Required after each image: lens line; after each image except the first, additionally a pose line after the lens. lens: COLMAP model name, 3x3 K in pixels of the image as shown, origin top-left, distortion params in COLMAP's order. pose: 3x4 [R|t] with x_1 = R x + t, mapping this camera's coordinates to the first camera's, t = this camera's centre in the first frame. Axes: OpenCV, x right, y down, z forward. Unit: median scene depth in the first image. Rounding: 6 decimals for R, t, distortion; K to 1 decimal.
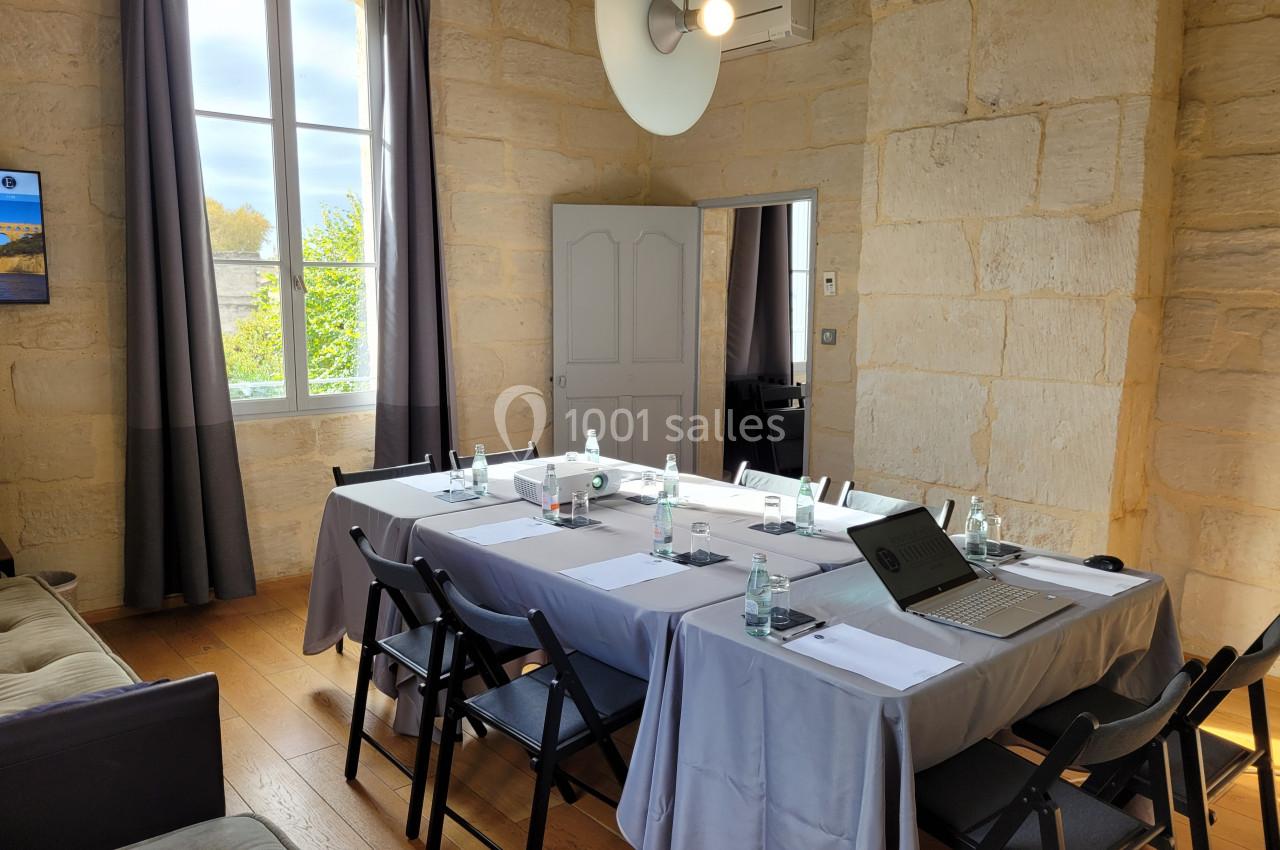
lens RADIAL K [[963.1, 0, 626.7], [0, 963.1, 425.0], [0, 0, 1]] dist [0.022997, -0.005022]
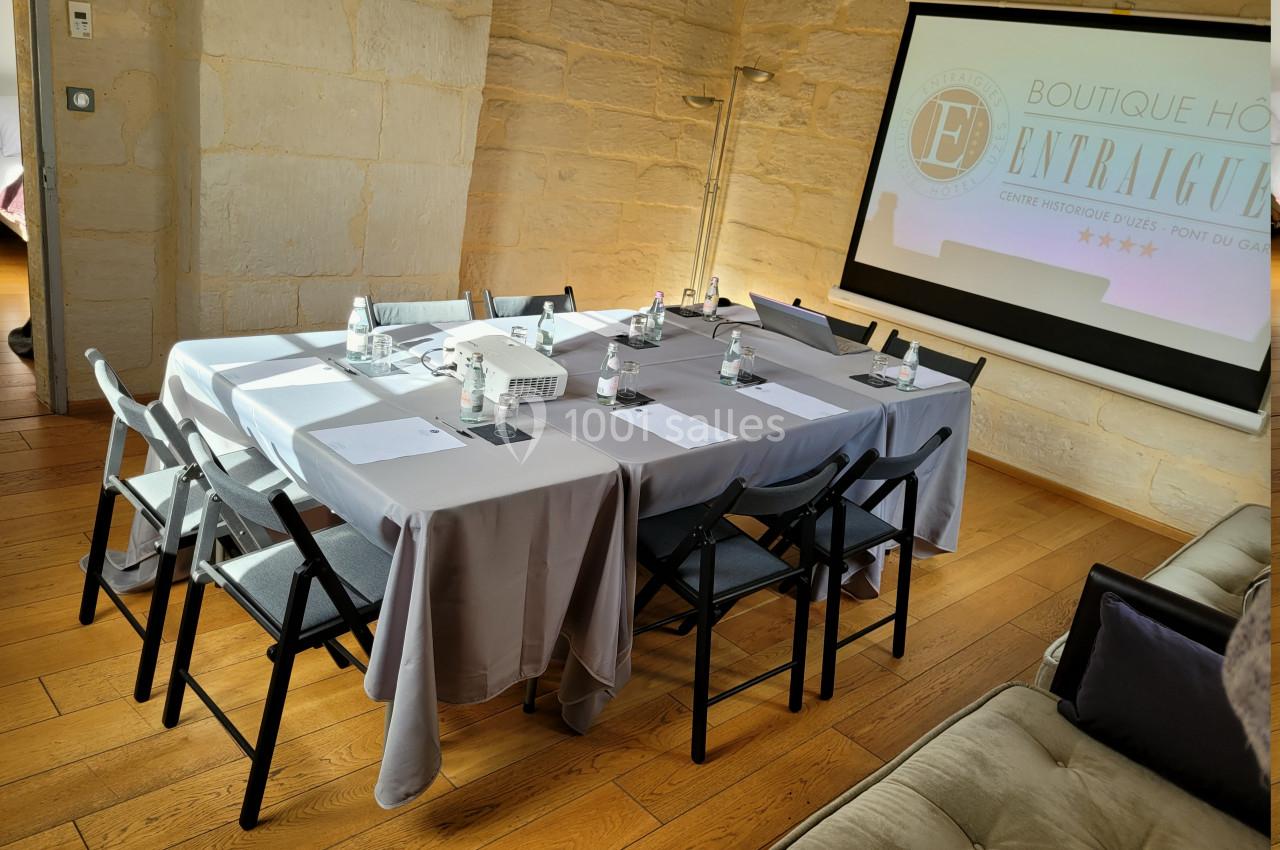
lens RADIAL K [[958.8, 0, 629.7], [0, 958.8, 447.2], [0, 0, 1]] dist [0.006838, -0.006206]
pose [[-0.062904, -0.368941, 0.927322, -0.712581], [-0.007818, 0.929316, 0.369204, -0.149428], [-0.997989, 0.015975, -0.061342, 0.819152]]
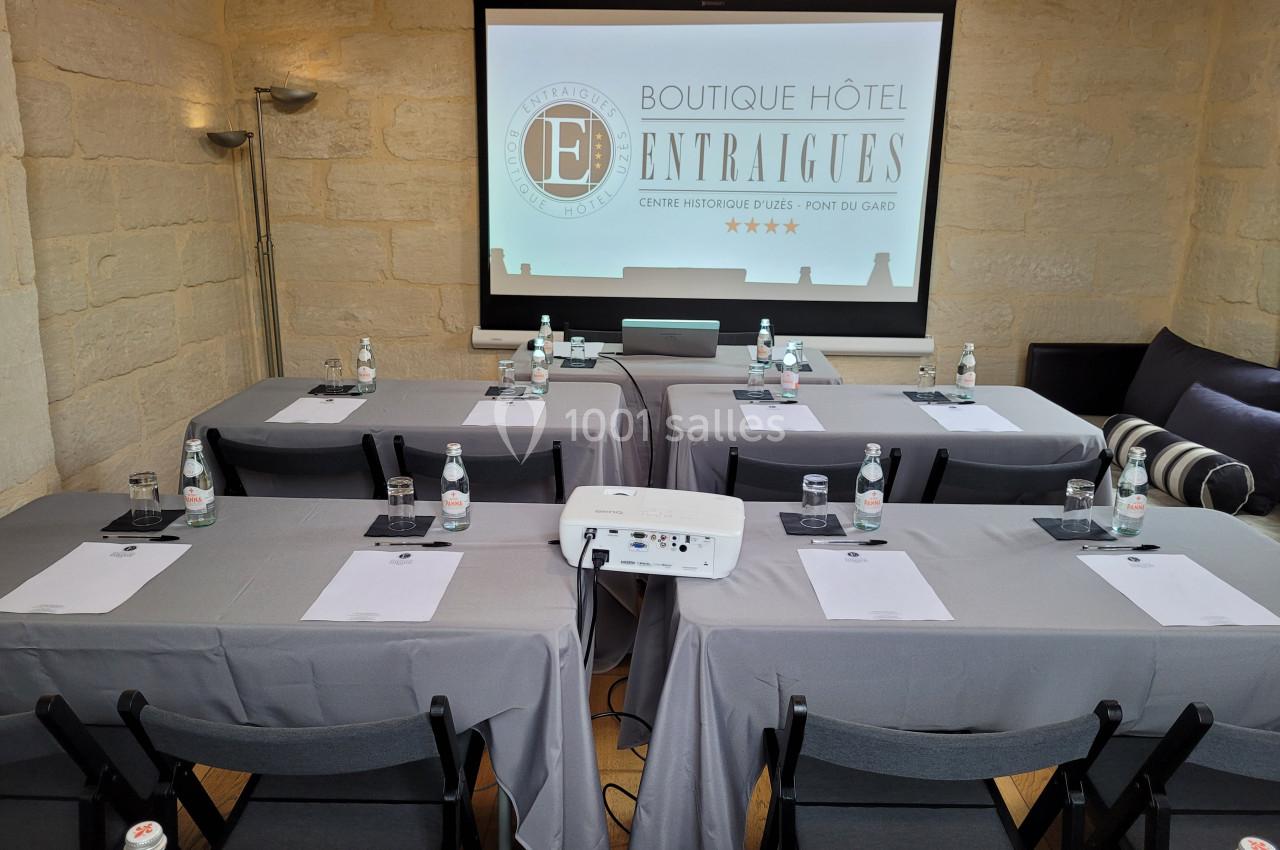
lens RADIAL K [[963.1, 0, 626.7], [0, 963.1, 425.0], [0, 0, 1]] dist [0.022997, -0.005022]
pose [[-0.743920, -0.189240, 0.640915, -0.278934], [0.078440, 0.927710, 0.364967, -0.162252], [-0.663650, 0.321780, -0.675298, 1.144565]]
